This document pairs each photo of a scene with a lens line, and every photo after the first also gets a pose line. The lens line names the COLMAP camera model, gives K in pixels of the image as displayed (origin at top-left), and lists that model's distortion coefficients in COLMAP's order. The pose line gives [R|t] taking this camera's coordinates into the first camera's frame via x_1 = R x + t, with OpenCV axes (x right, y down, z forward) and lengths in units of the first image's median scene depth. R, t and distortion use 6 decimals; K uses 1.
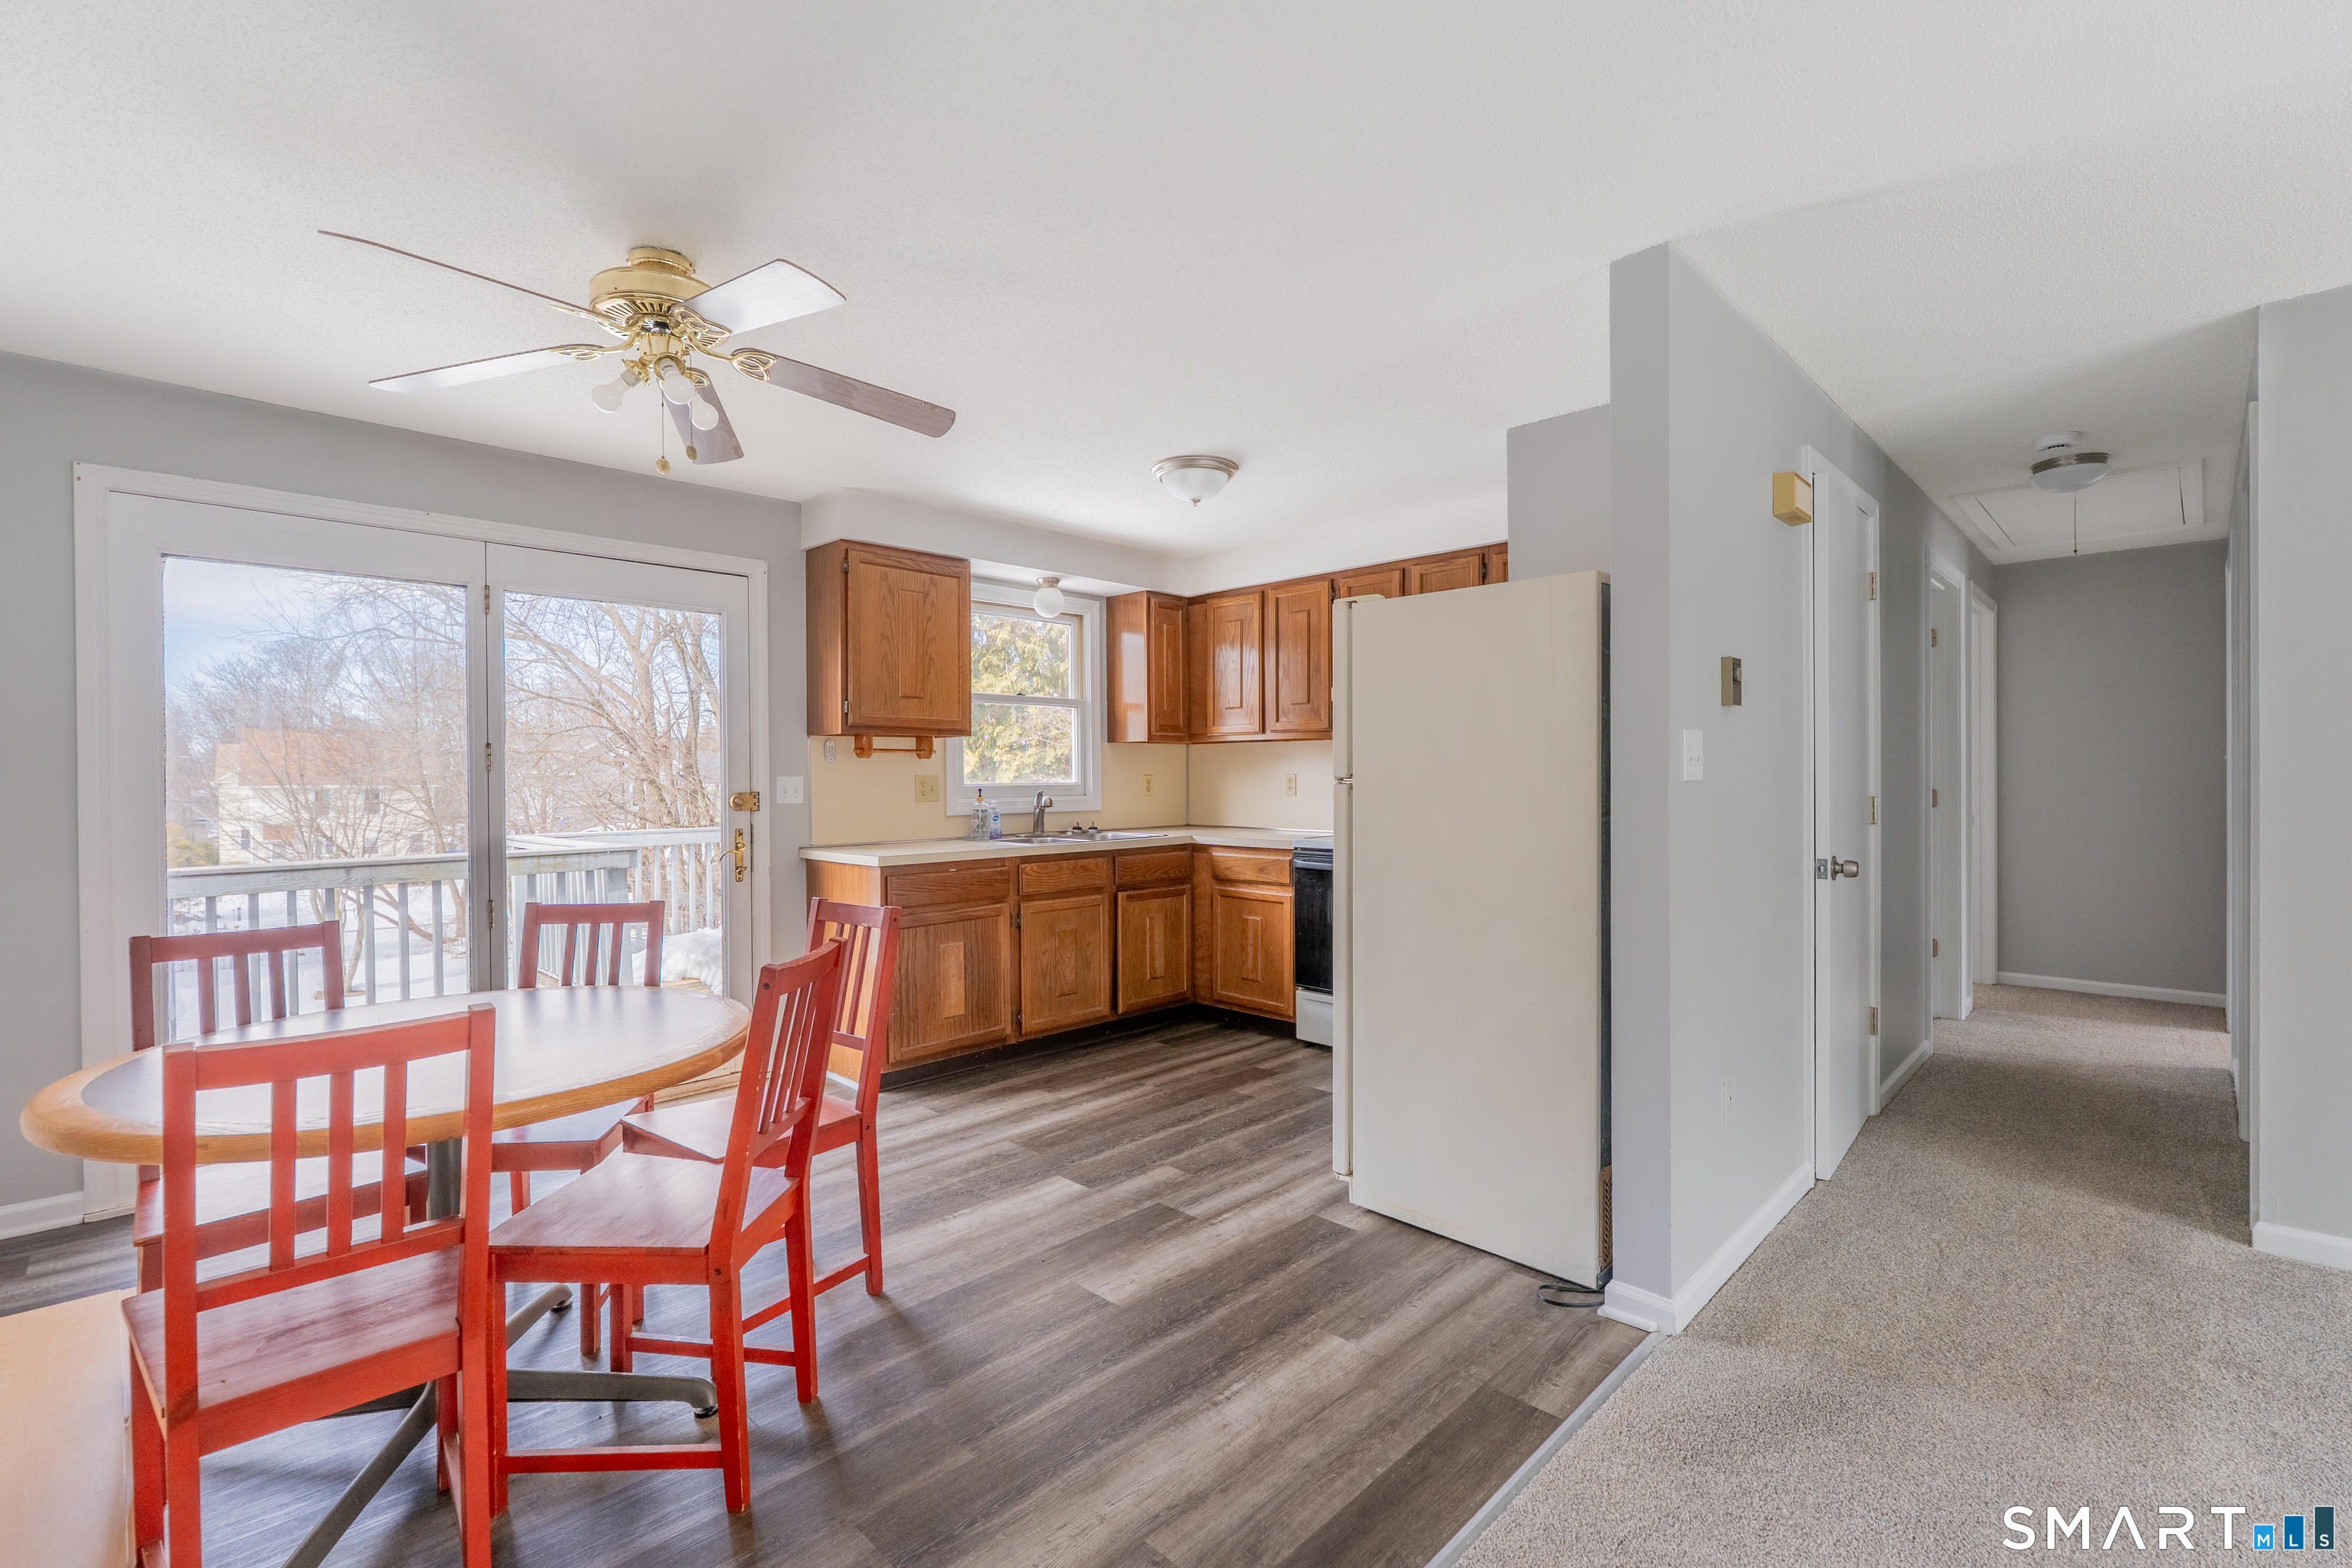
lens RADIAL K [[1046.2, 0, 1175.1], [0, 1046.2, 784.3], [0, 0, 1]] dist [-0.006371, -0.000564]
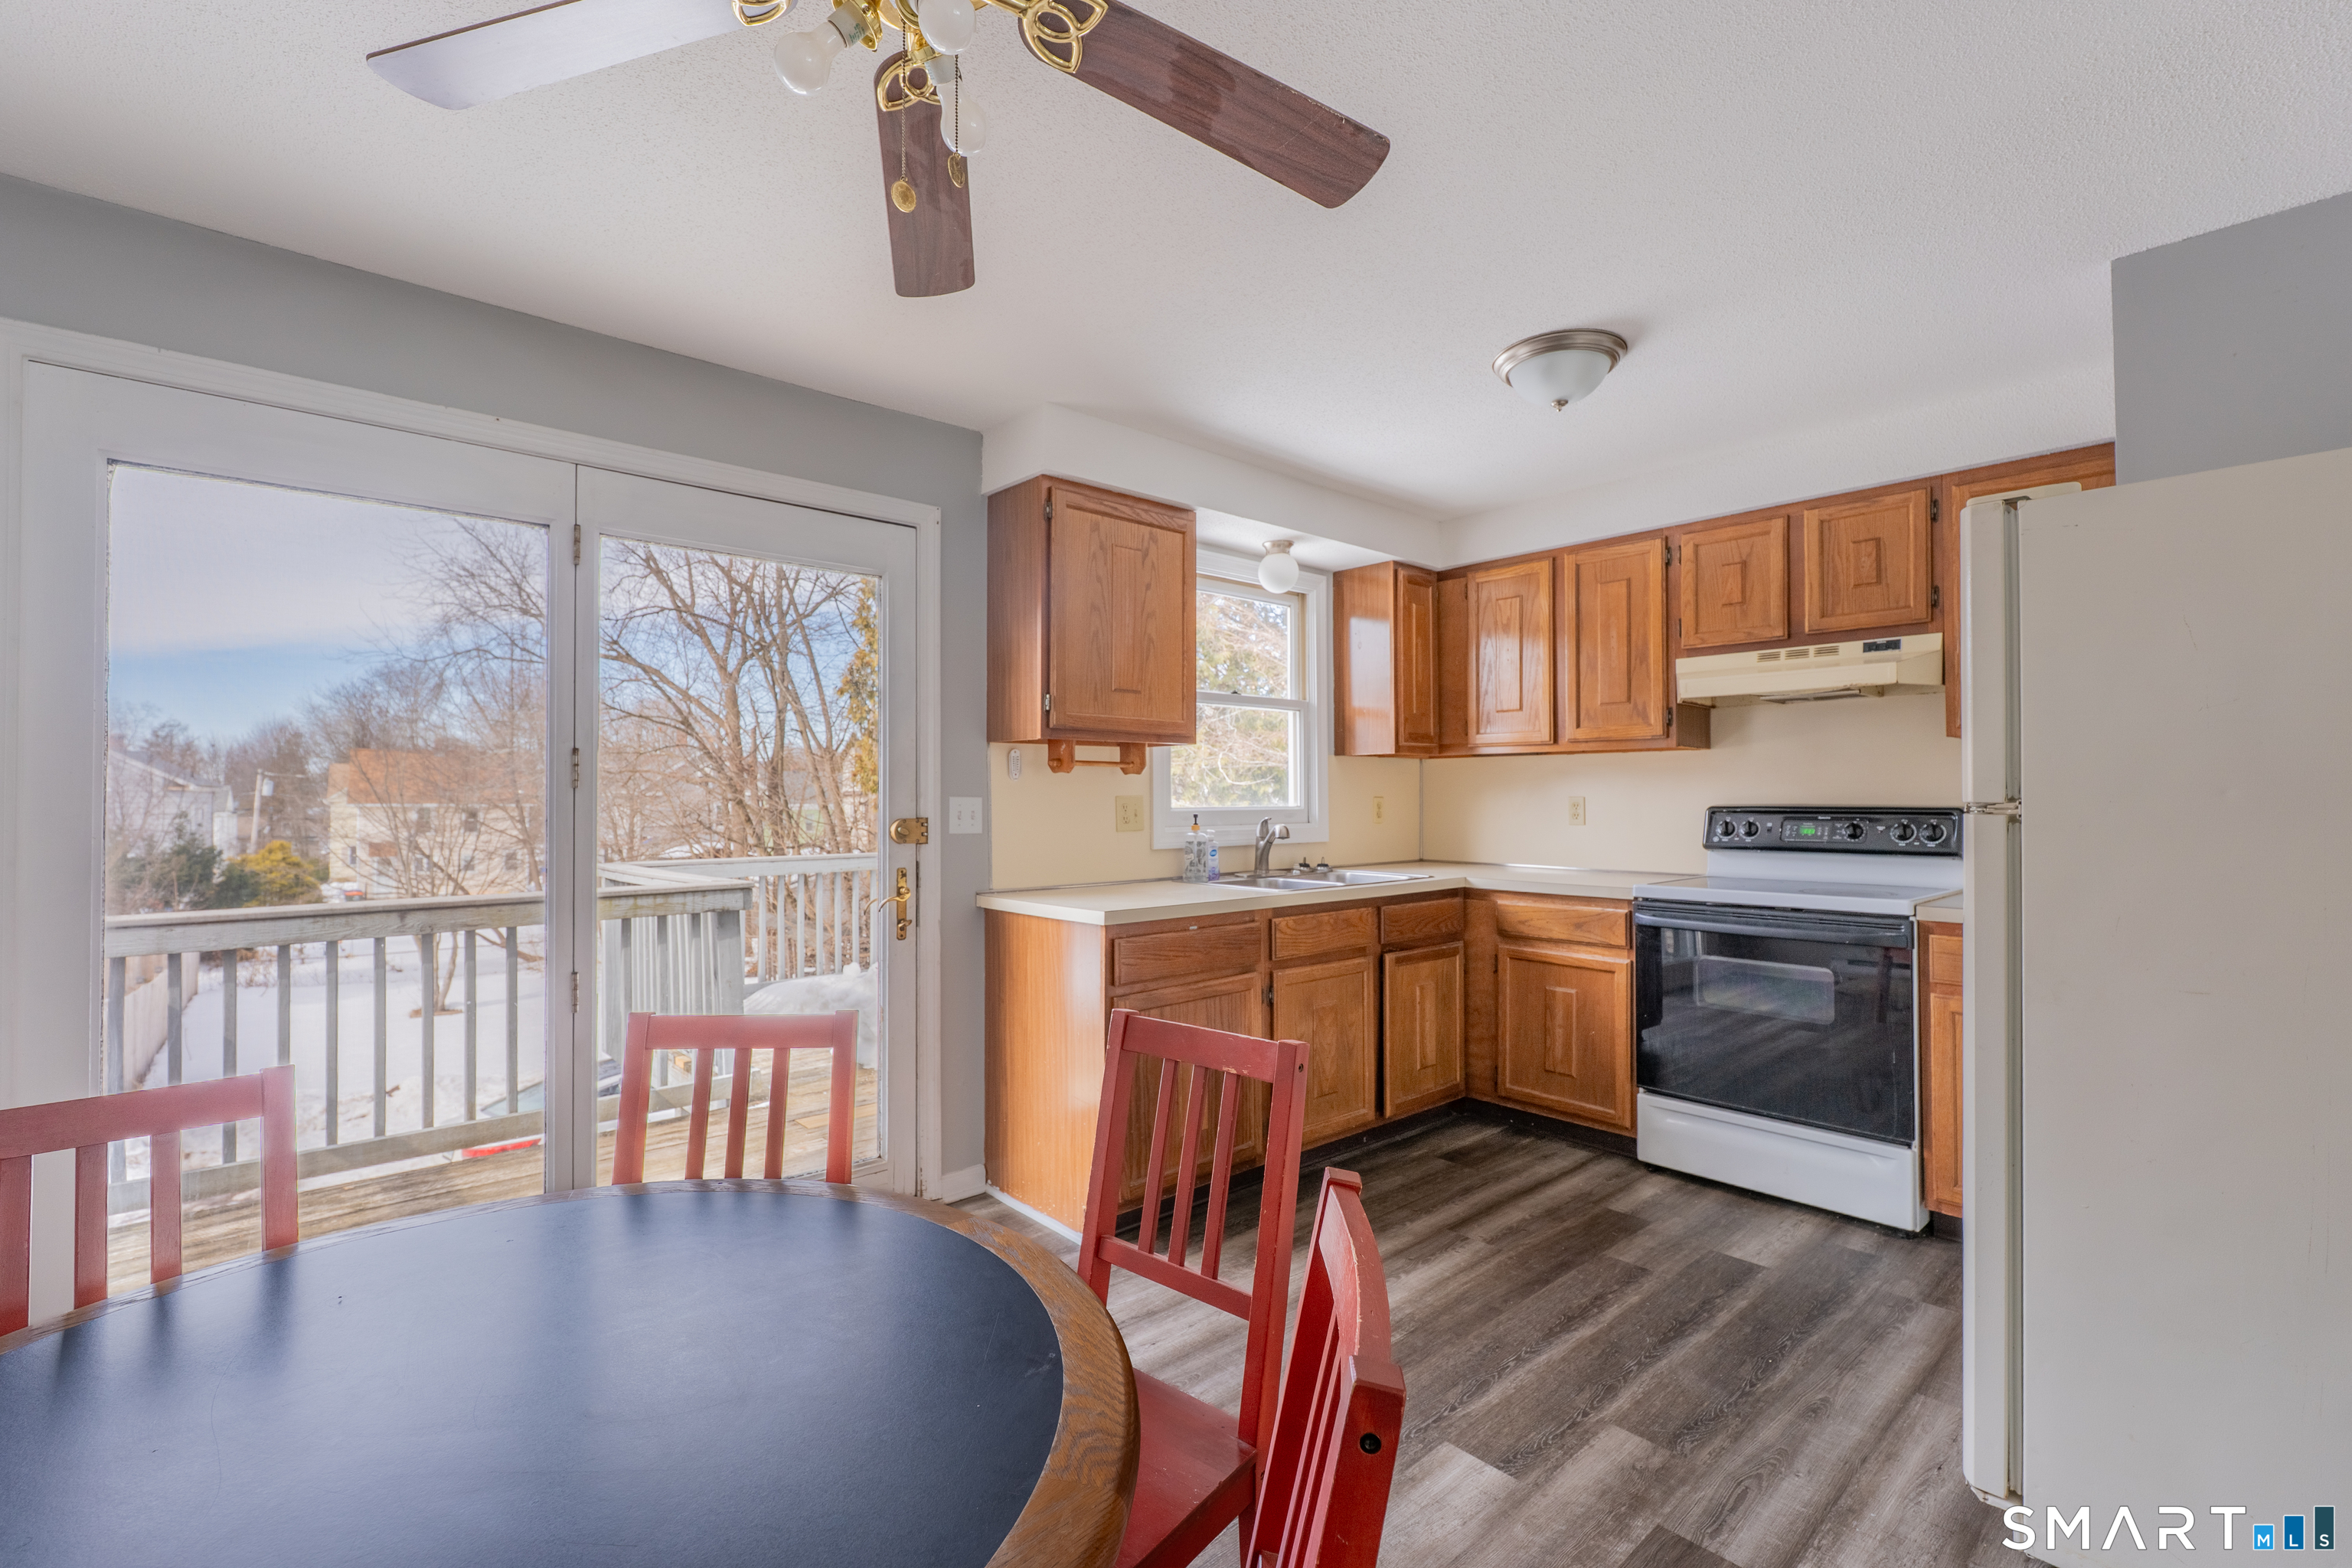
lens RADIAL K [[1046.2, 0, 1171.2], [0, 1046.2, 784.1], [0, 0, 1]] dist [-0.006371, -0.000564]
pose [[0.997738, 0.002878, -0.067160, -0.162244], [-0.004304, 0.999768, -0.021097, -0.001521], [0.067084, 0.021338, 0.997519, 0.251487]]
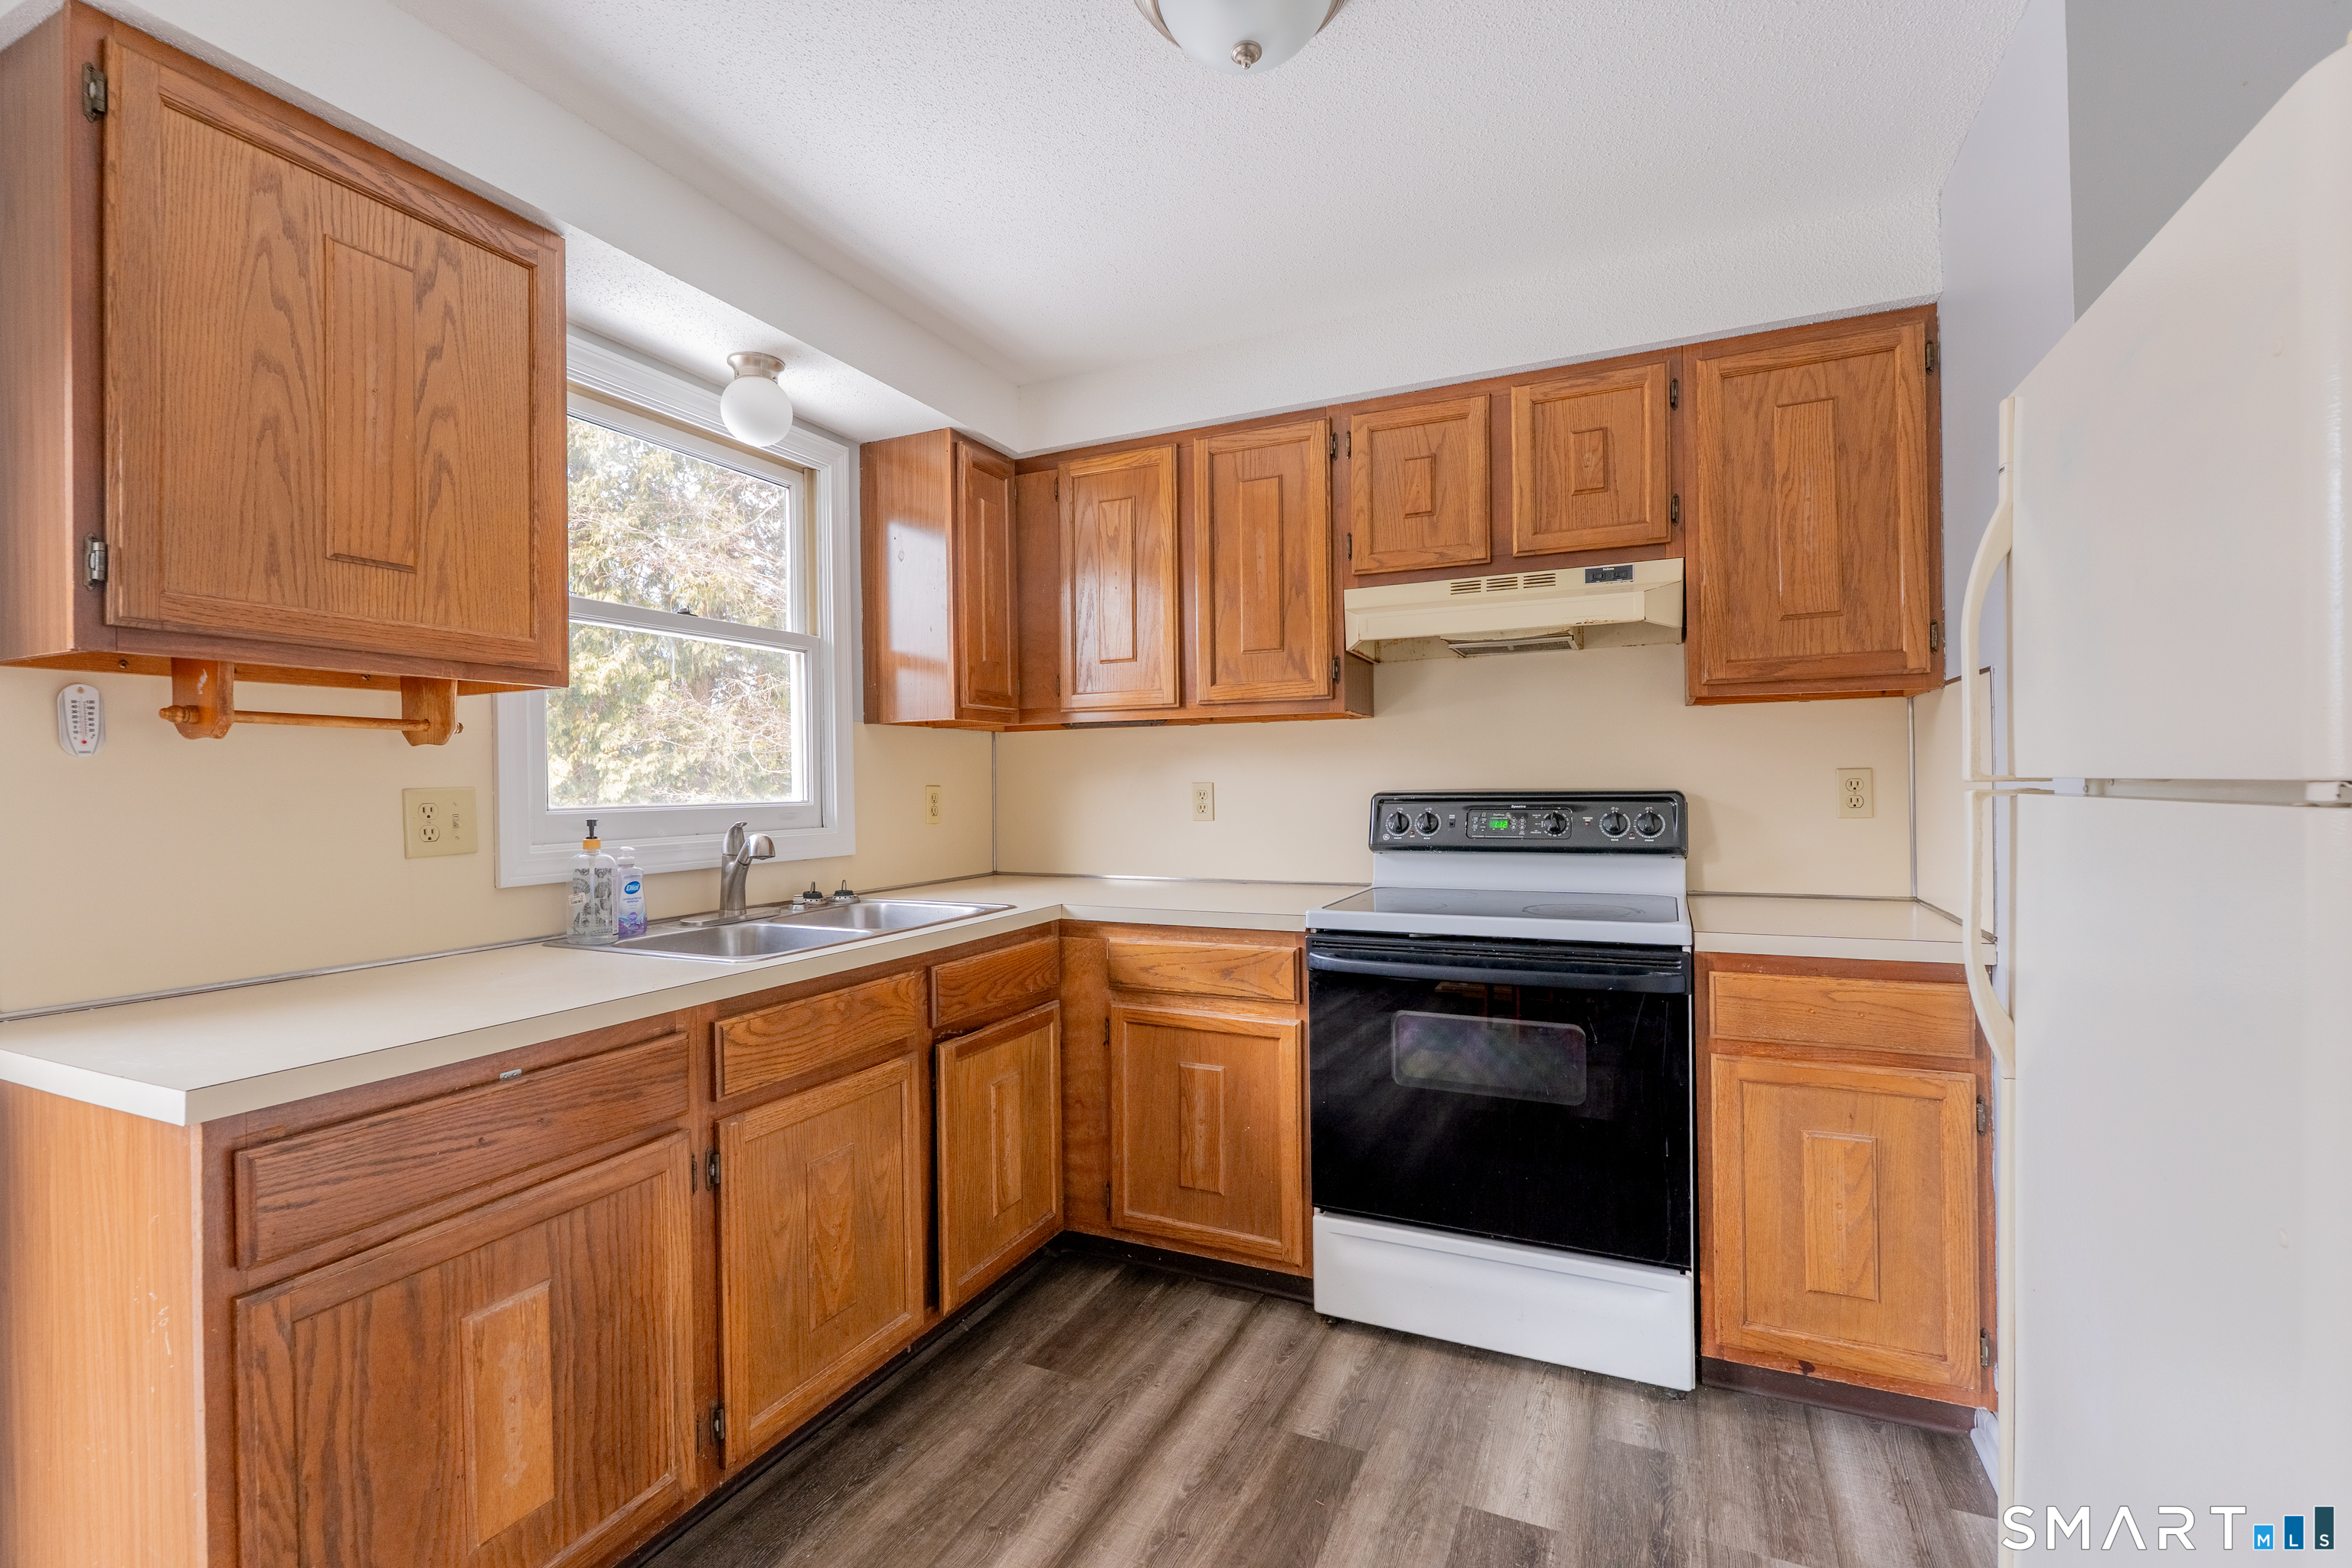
lens RADIAL K [[1046.2, 0, 1176.9], [0, 1046.2, 784.8], [0, 0, 1]] dist [-0.006371, -0.000564]
pose [[0.941962, -0.006516, 0.335655, -0.112120], [0.010187, 0.999906, -0.009177, -0.003845], [-0.335564, 0.012064, 0.941940, 0.558498]]
